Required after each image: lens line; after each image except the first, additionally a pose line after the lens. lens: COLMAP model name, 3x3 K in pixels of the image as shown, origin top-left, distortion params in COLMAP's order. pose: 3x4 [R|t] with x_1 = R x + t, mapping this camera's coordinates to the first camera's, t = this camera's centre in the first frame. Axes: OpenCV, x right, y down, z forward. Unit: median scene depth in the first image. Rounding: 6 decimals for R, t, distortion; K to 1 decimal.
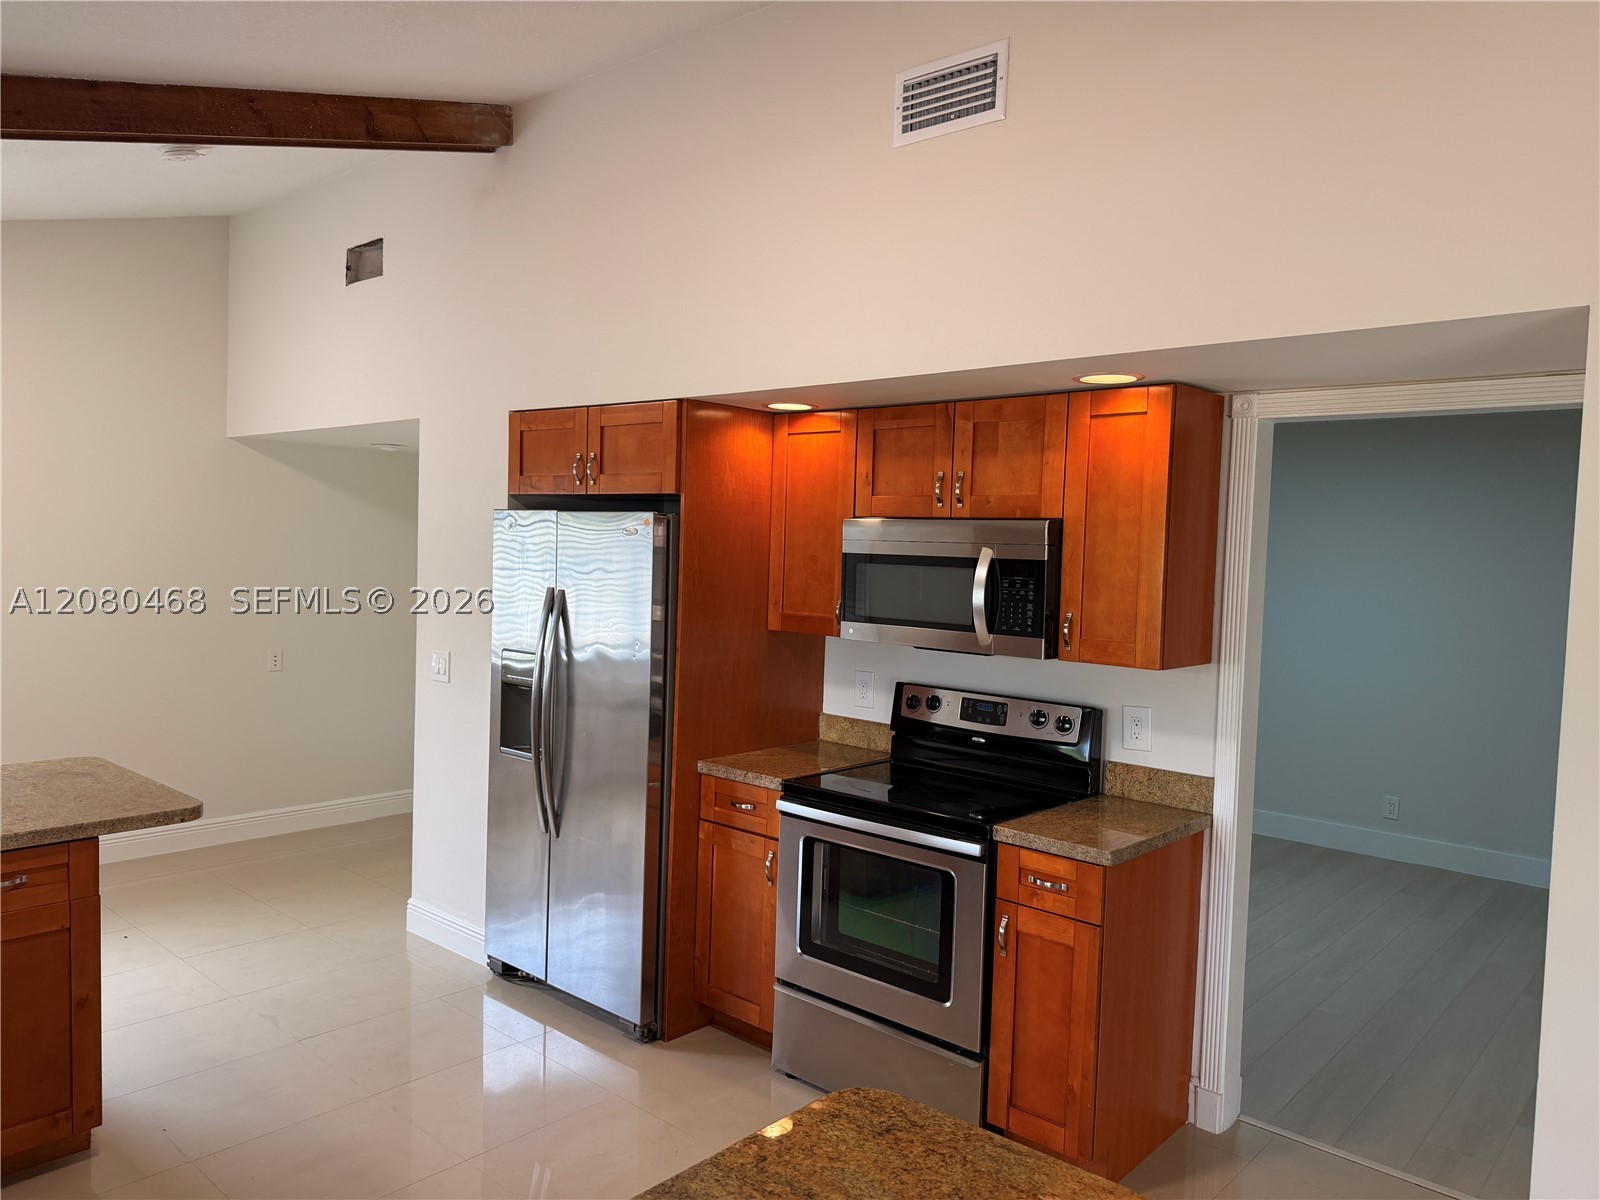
lens RADIAL K [[1133.7, 0, 794.9], [0, 1133.7, 598.6], [0, 0, 1]] dist [0.082716, -0.101096]
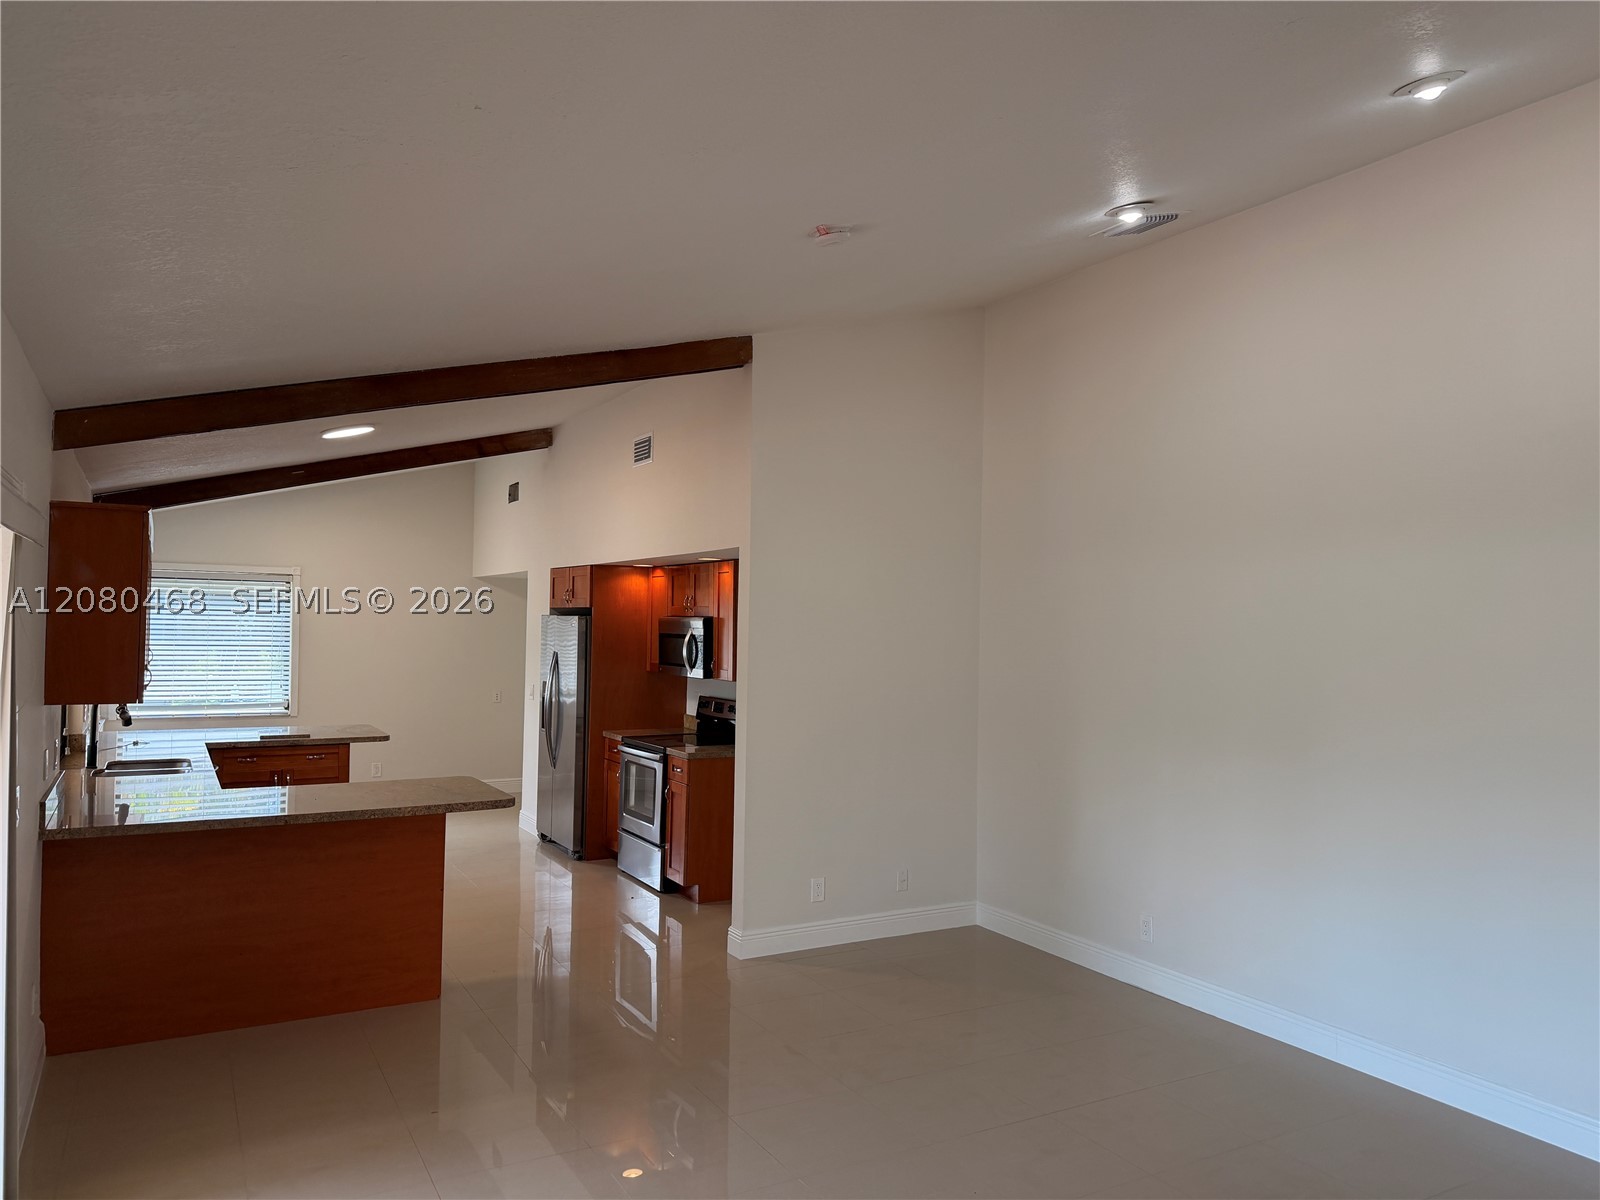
lens RADIAL K [[1100.0, 0, 804.6], [0, 1100.0, 597.7], [0, 0, 1]] dist [0.079569, -0.122900]
pose [[0.950278, -0.023520, -0.310514, 0.932260], [-0.000018, 0.997140, -0.075582, 0.049508], [0.311404, 0.071829, 0.947559, -0.879340]]
